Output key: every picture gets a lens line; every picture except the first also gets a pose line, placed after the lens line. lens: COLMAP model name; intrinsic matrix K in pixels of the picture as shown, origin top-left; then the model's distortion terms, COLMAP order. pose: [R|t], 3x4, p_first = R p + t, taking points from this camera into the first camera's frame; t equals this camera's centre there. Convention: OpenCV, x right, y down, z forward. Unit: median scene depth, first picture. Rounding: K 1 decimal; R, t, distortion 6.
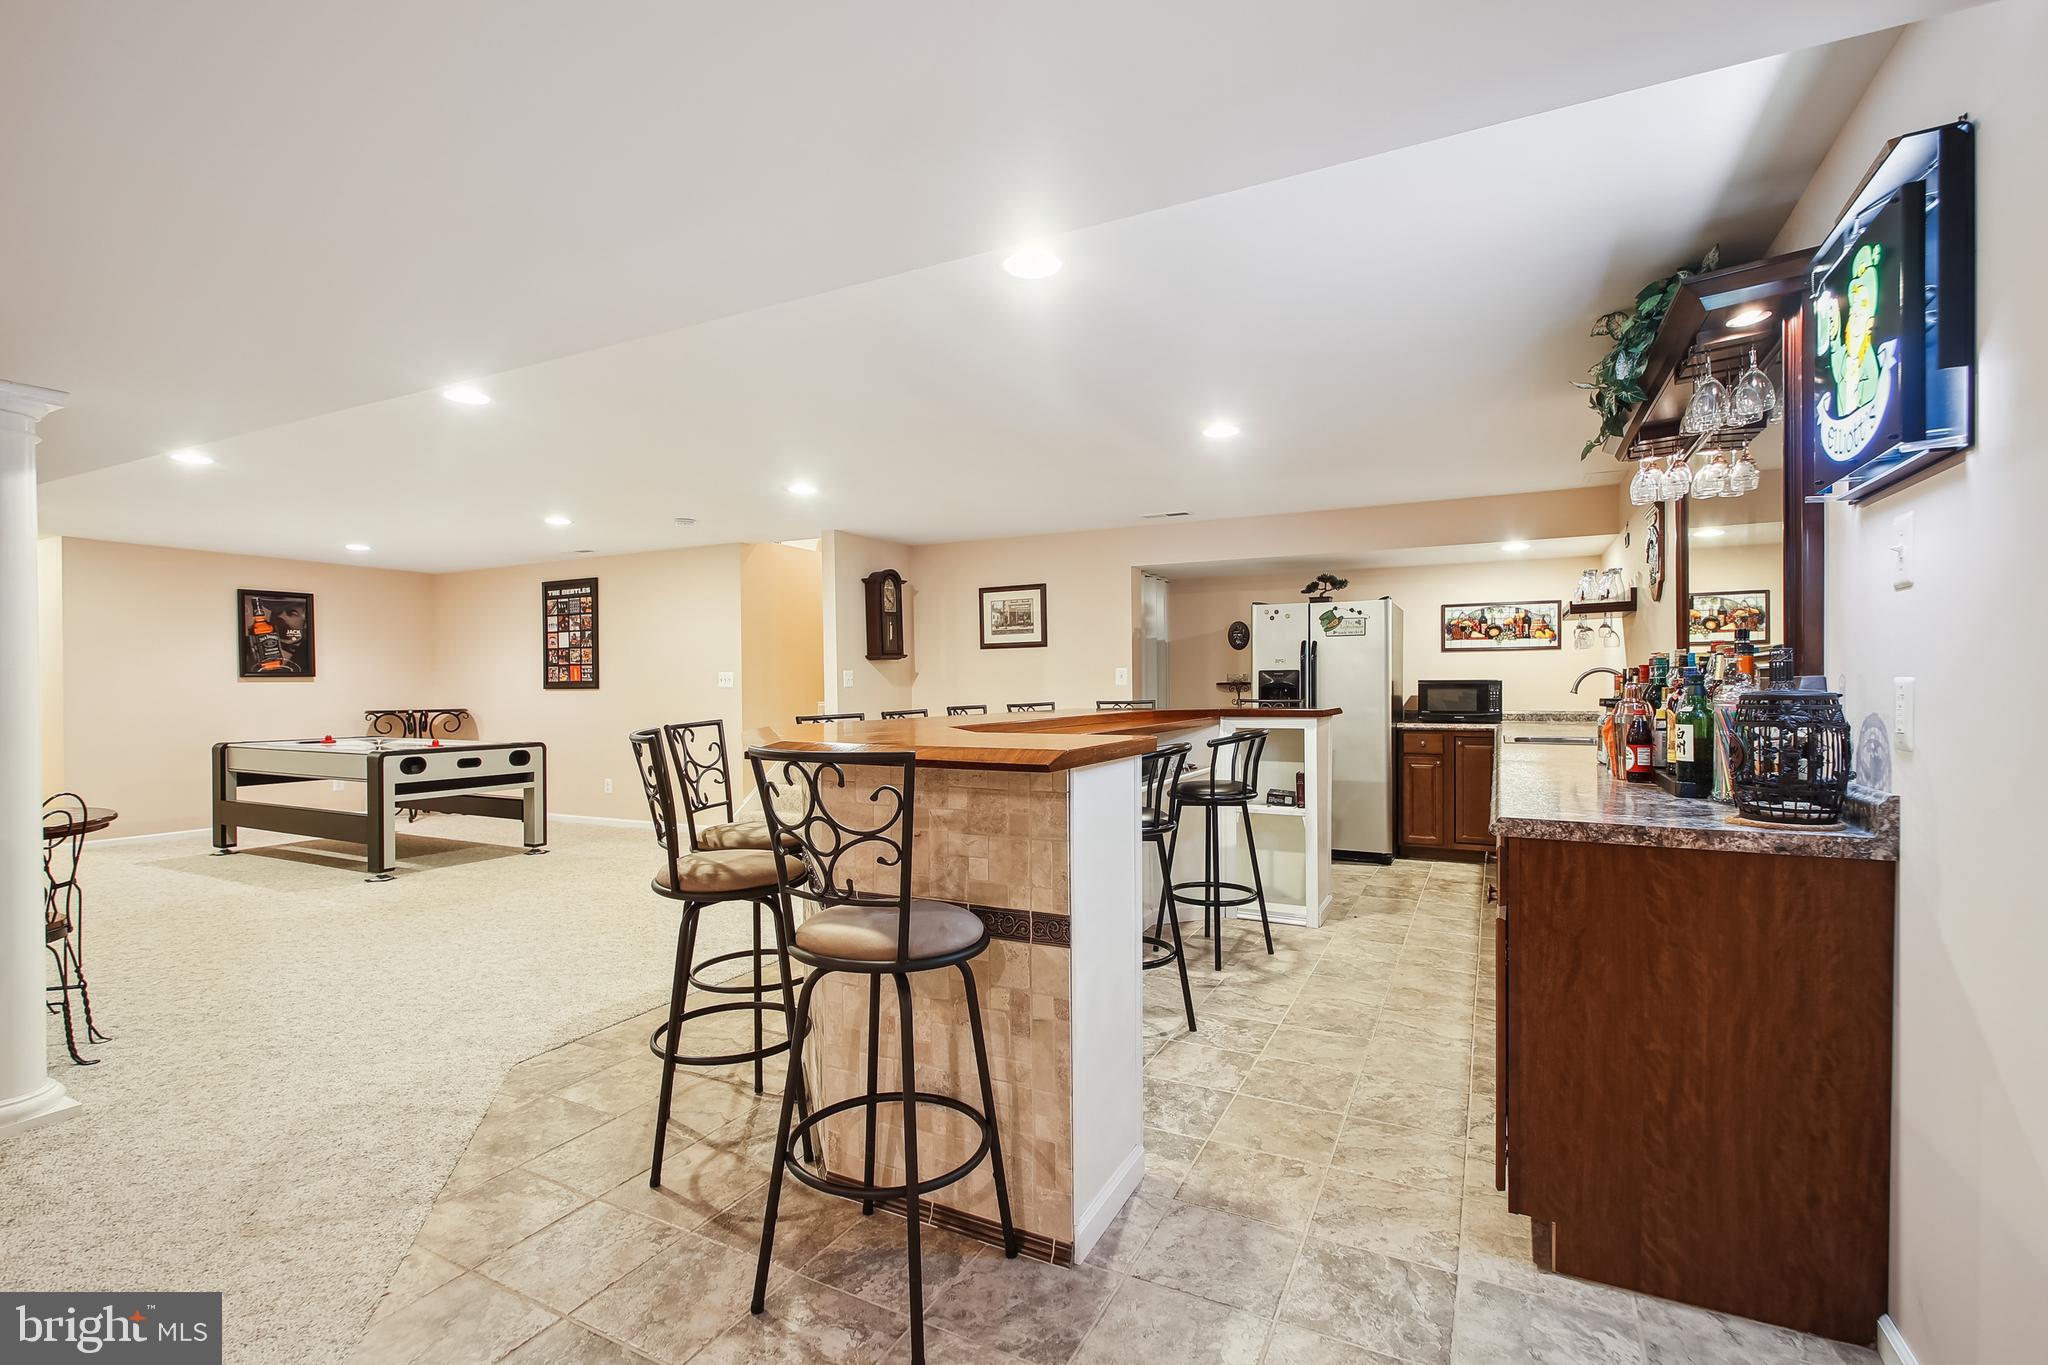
lens RADIAL K [[938.6, 0, 1024.0], [0, 938.6, 682.5], [0, 0, 1]] dist [-0.001877, -0.000390]
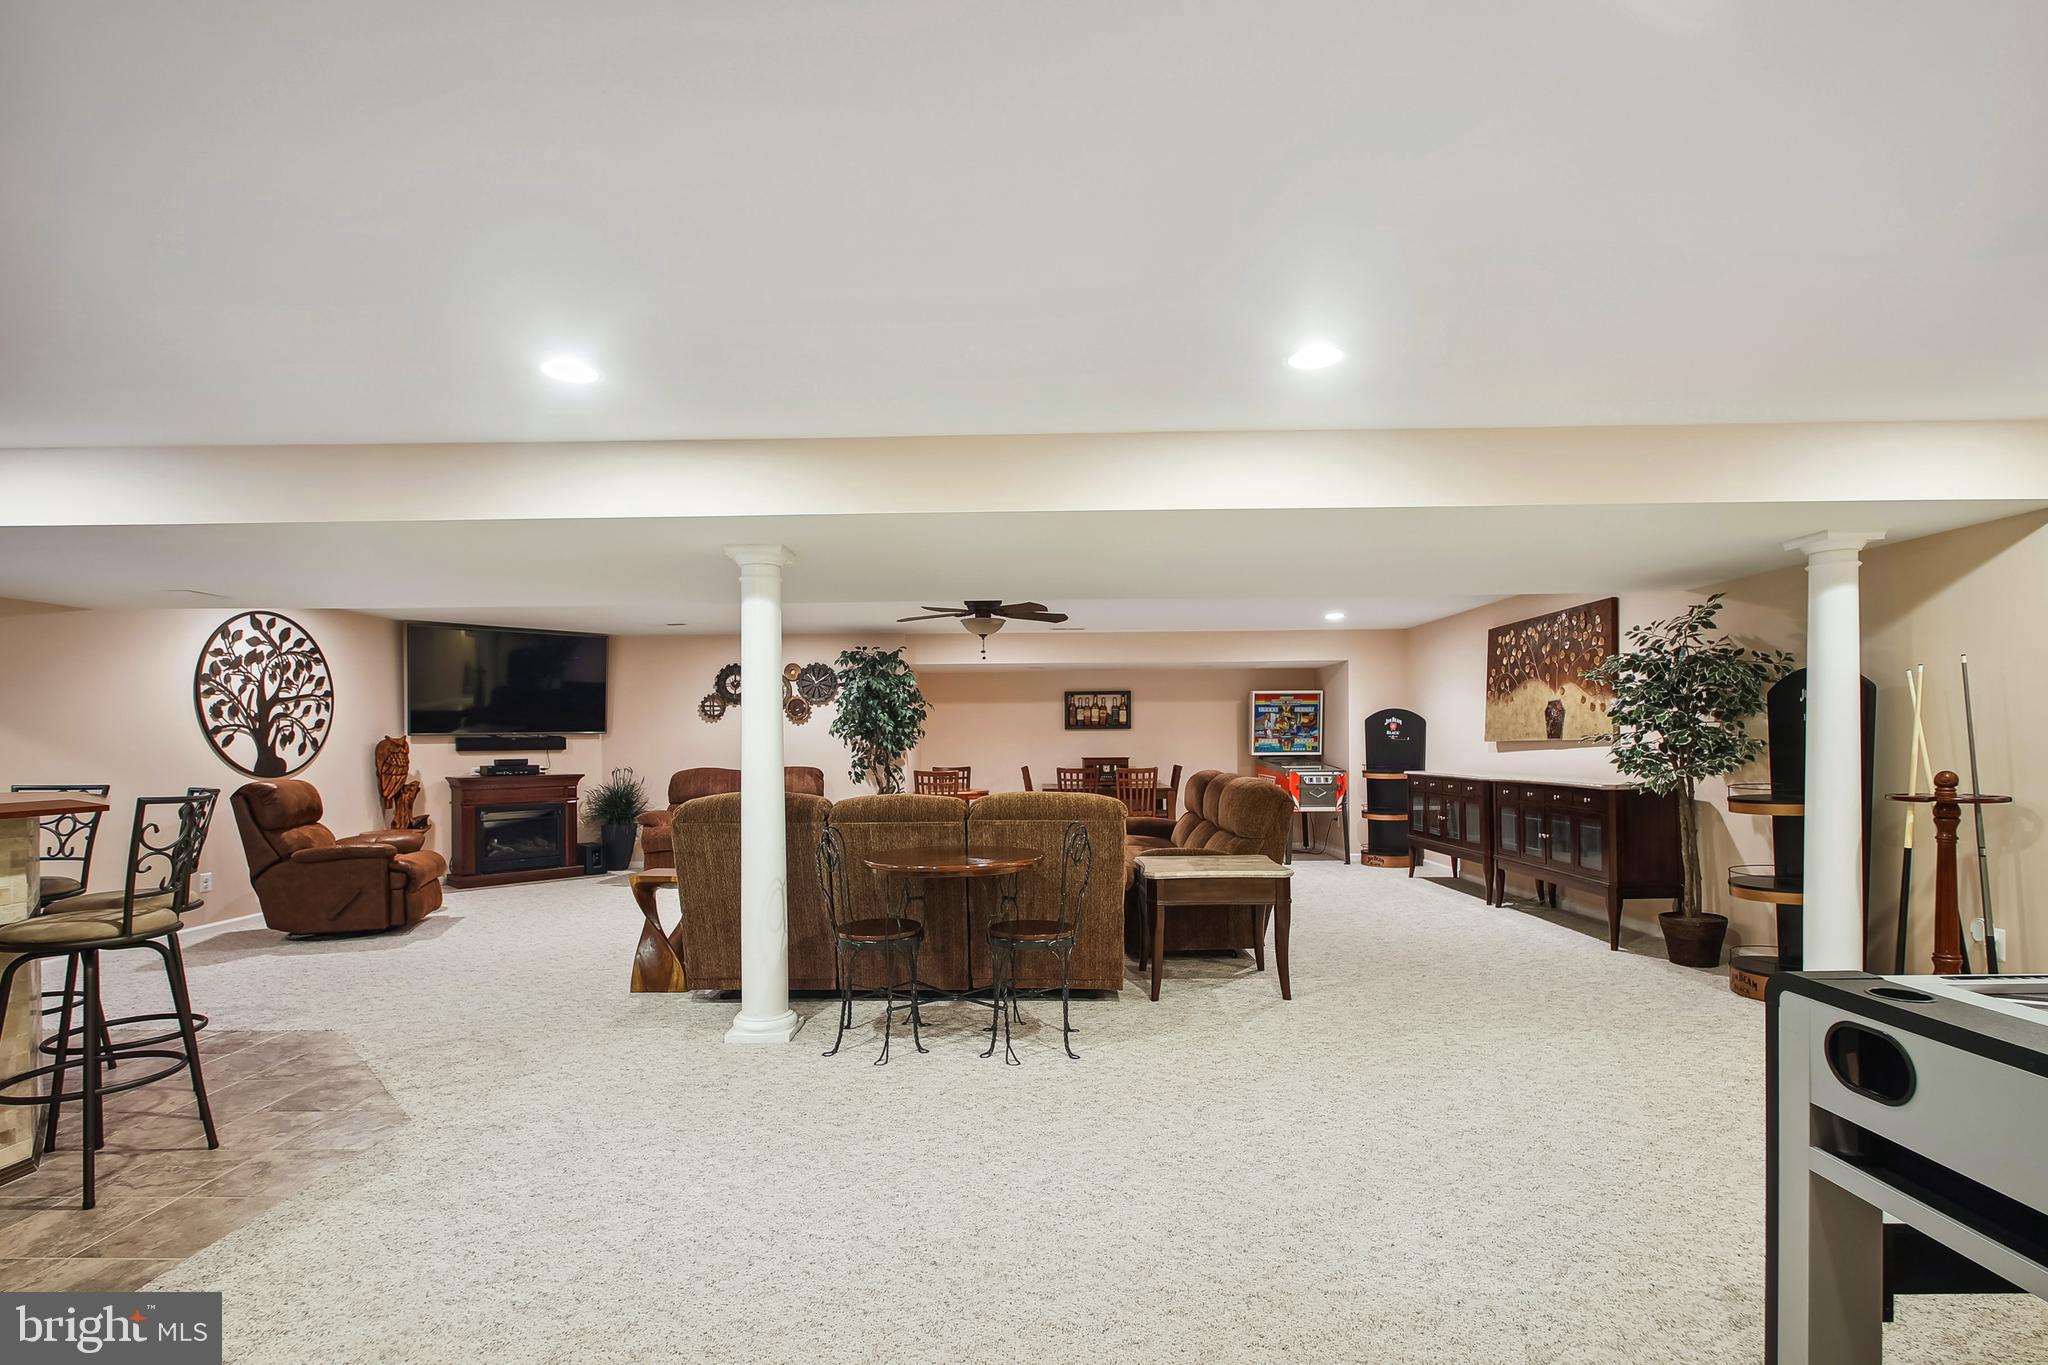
lens RADIAL K [[940.7, 0, 1026.0], [0, 940.7, 744.1], [0, 0, 1]] dist [-0.004397, -0.000683]
pose [[-0.891764, 0.018323, -0.452131, -0.783271], [0.017564, 0.999828, 0.005877, -0.001628], [0.452161, -0.002700, -0.891932, 2.534523]]
